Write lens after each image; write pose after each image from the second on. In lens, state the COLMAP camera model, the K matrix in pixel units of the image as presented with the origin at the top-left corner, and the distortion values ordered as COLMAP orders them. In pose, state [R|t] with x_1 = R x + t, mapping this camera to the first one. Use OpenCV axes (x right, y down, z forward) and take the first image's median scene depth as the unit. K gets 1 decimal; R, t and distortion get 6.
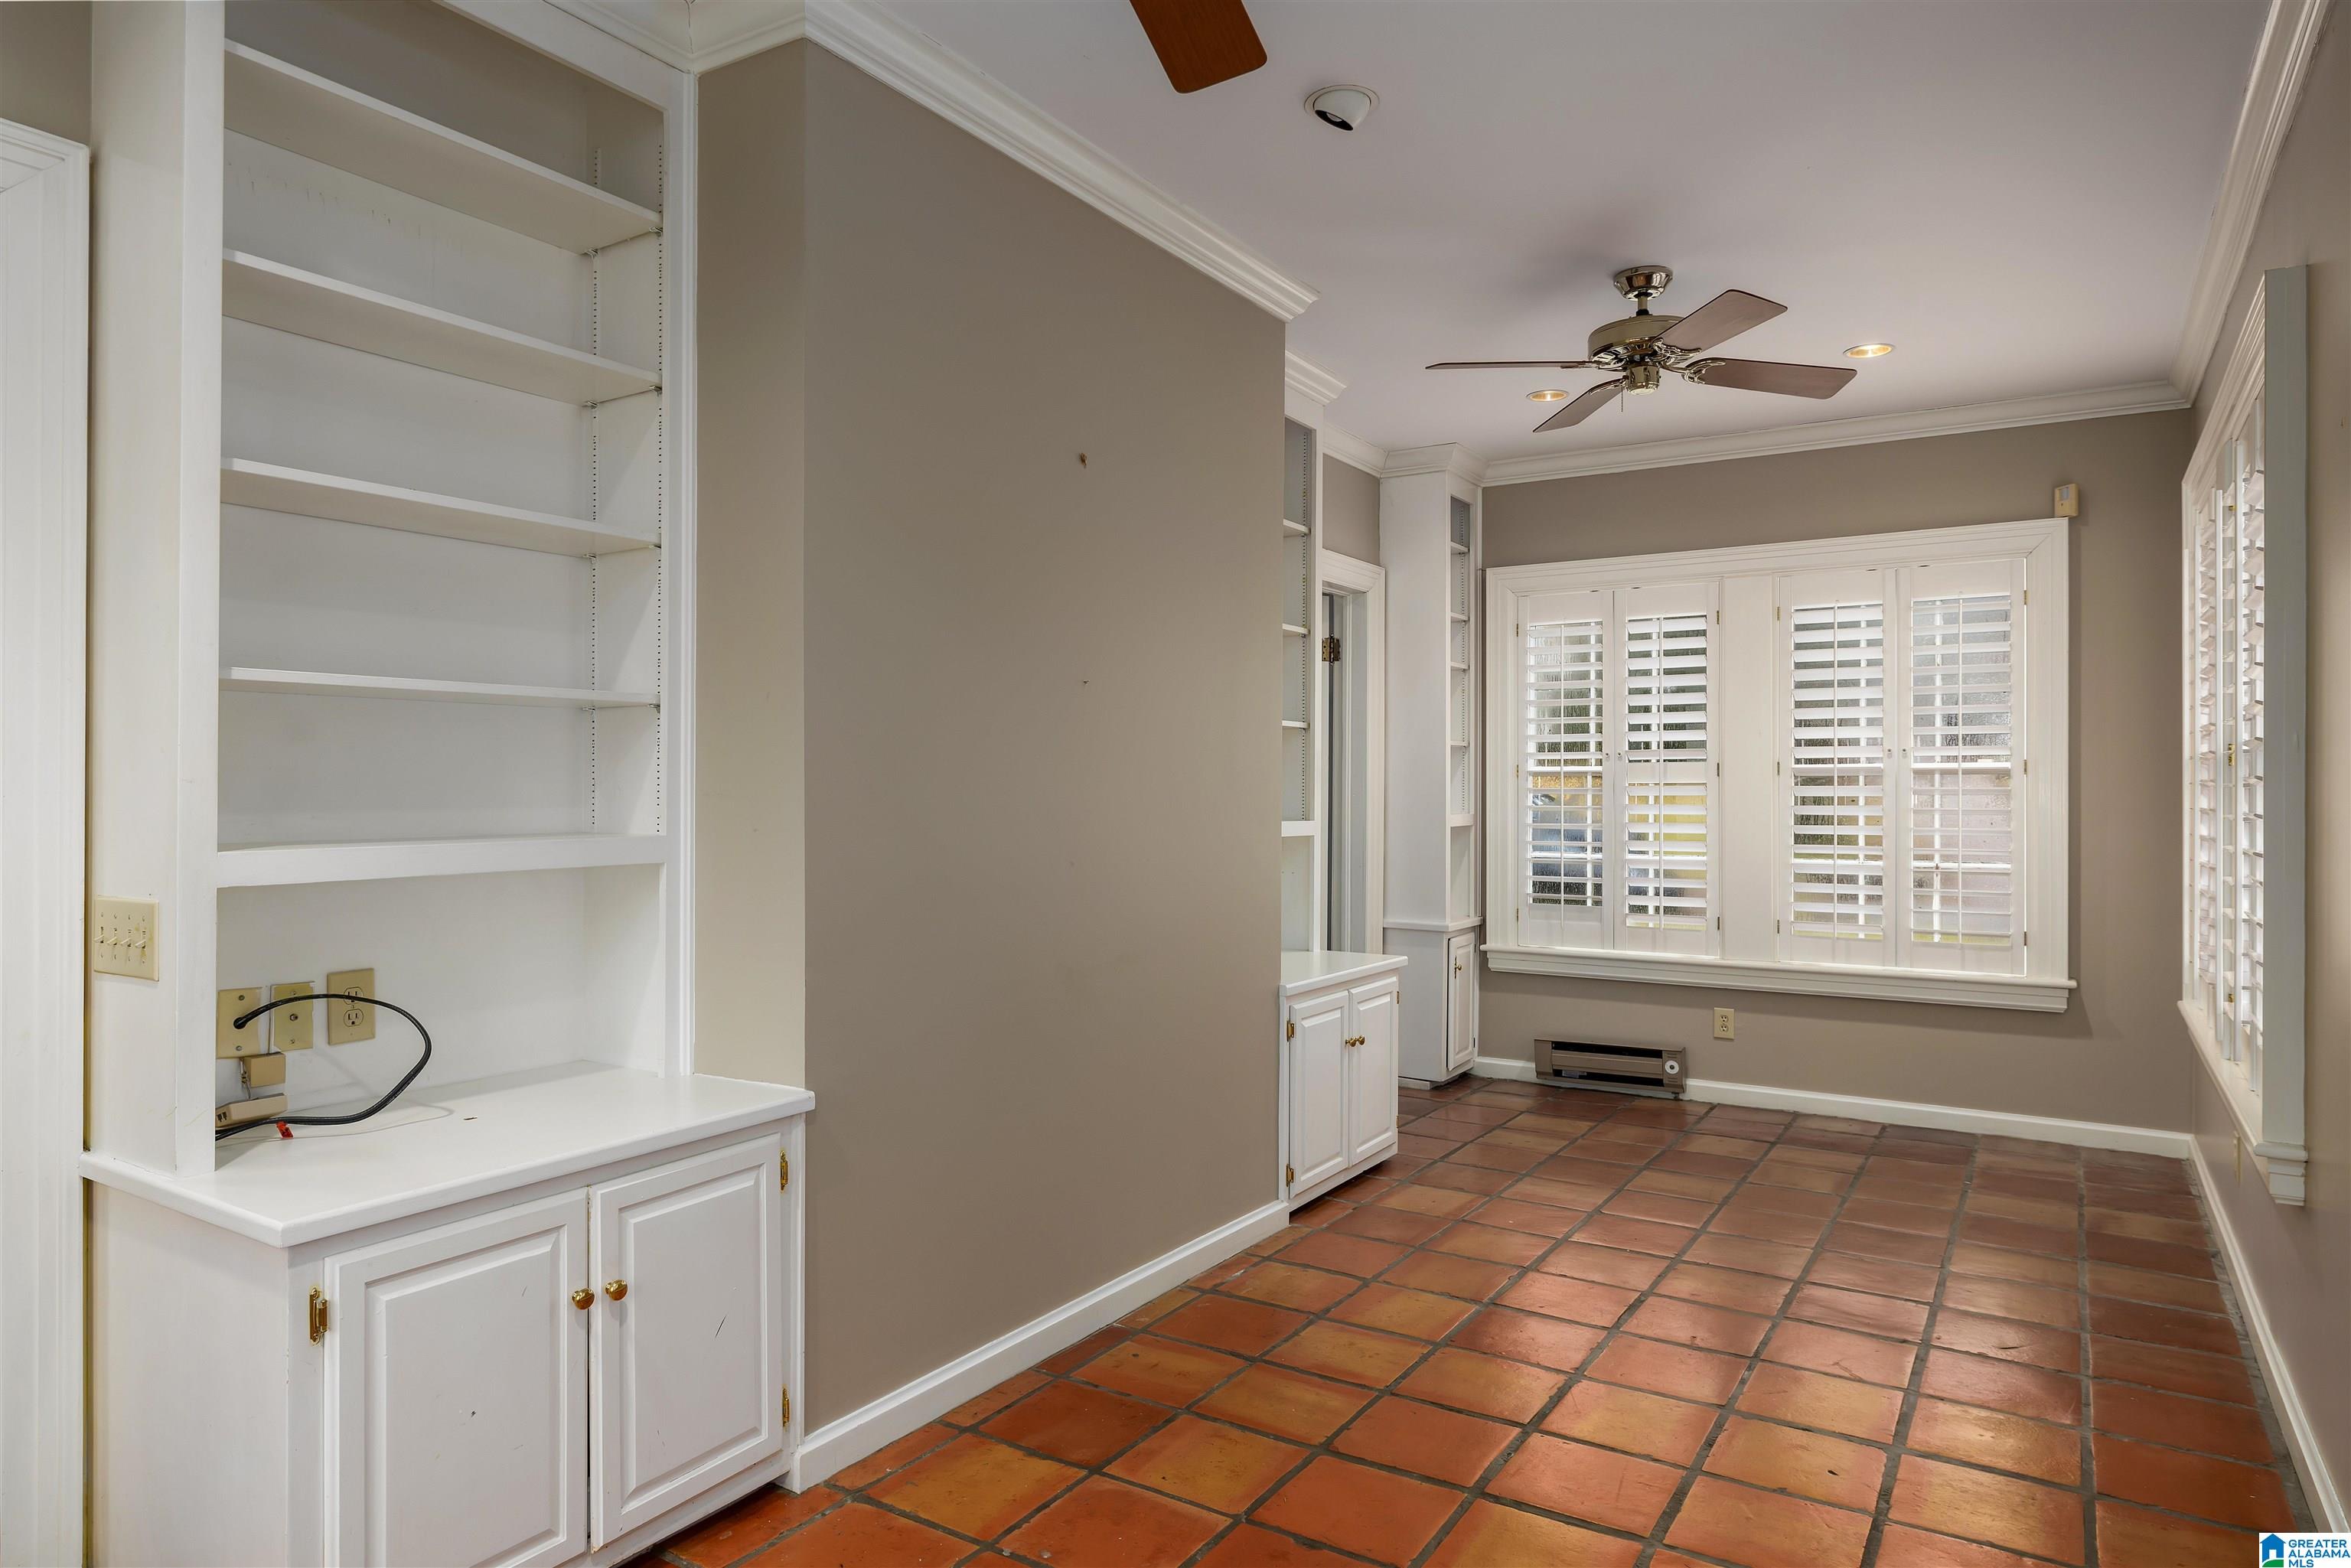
lens RADIAL K [[1381.4, 0, 1168.0], [0, 1381.4, 791.4], [0, 0, 1]] dist [0.003146, 0.002325]
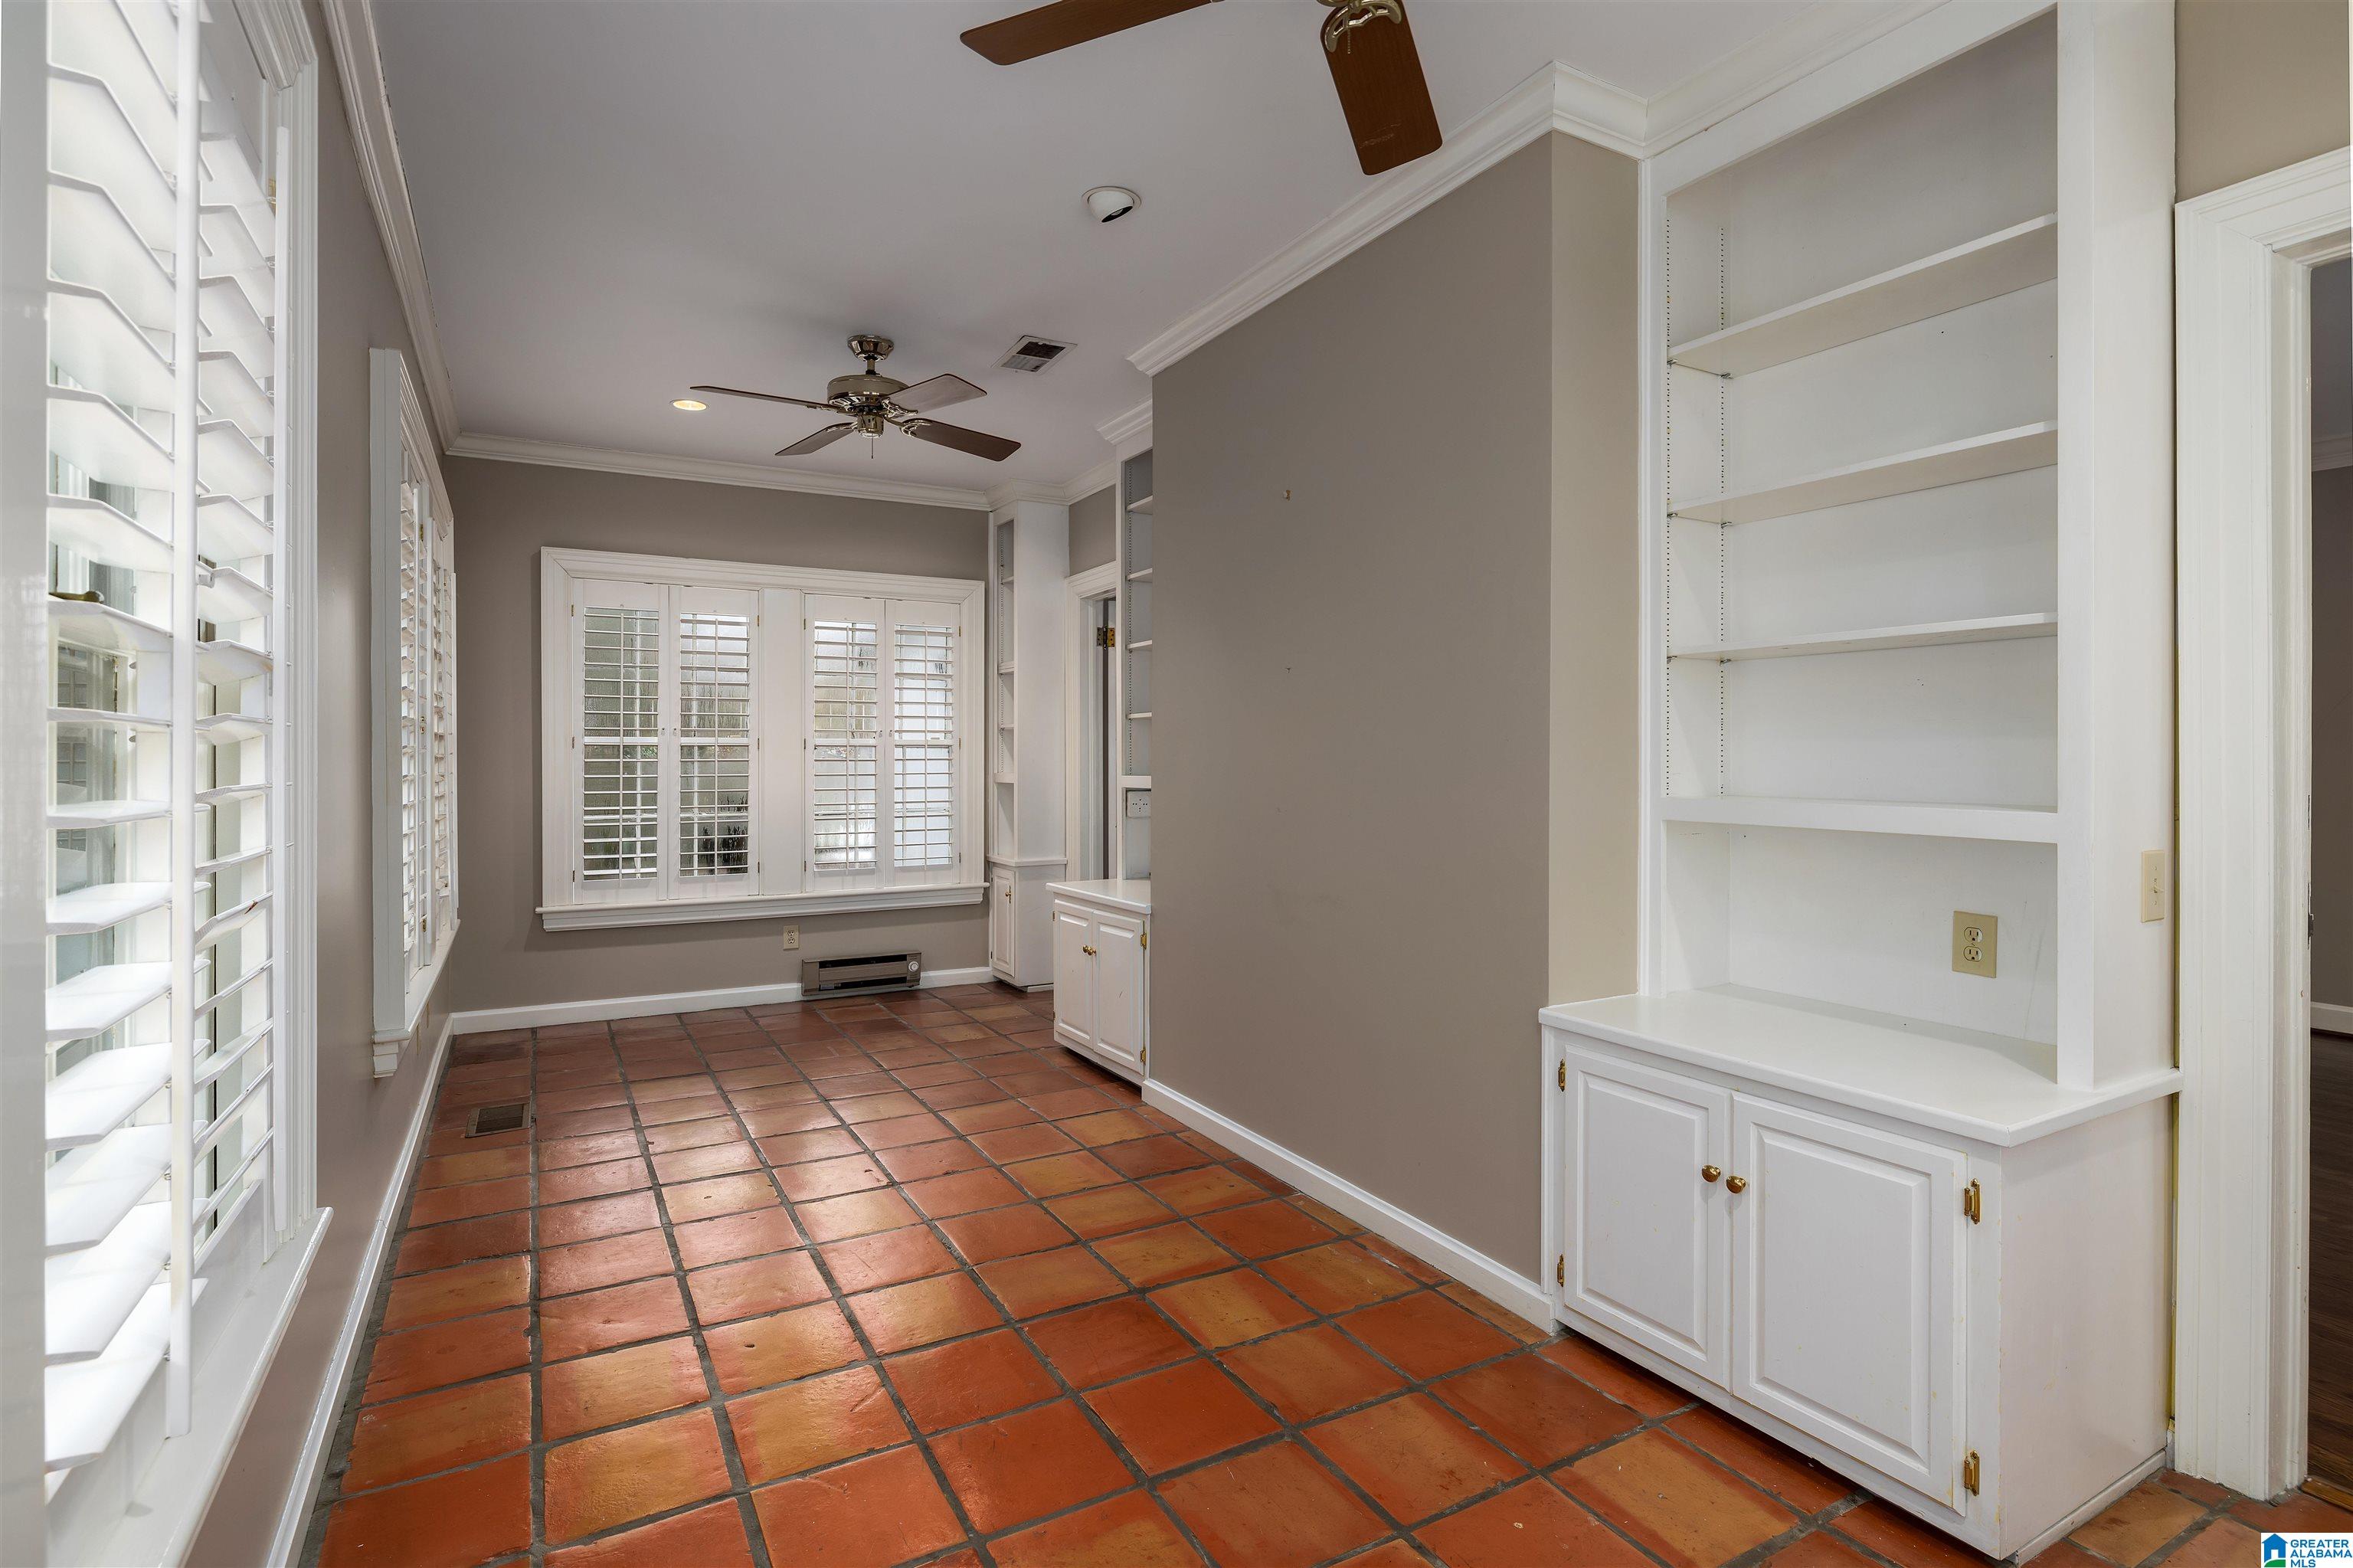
lens RADIAL K [[1141.3, 0, 1171.5], [0, 1141.3, 770.6], [0, 0, 1]] dist [-0.000403, -0.000110]
pose [[-0.472269, 0.004765, -0.881441, 0.811635], [0.000765, 0.999987, 0.004996, 0.007190], [0.881454, 0.001685, -0.472267, 1.240020]]
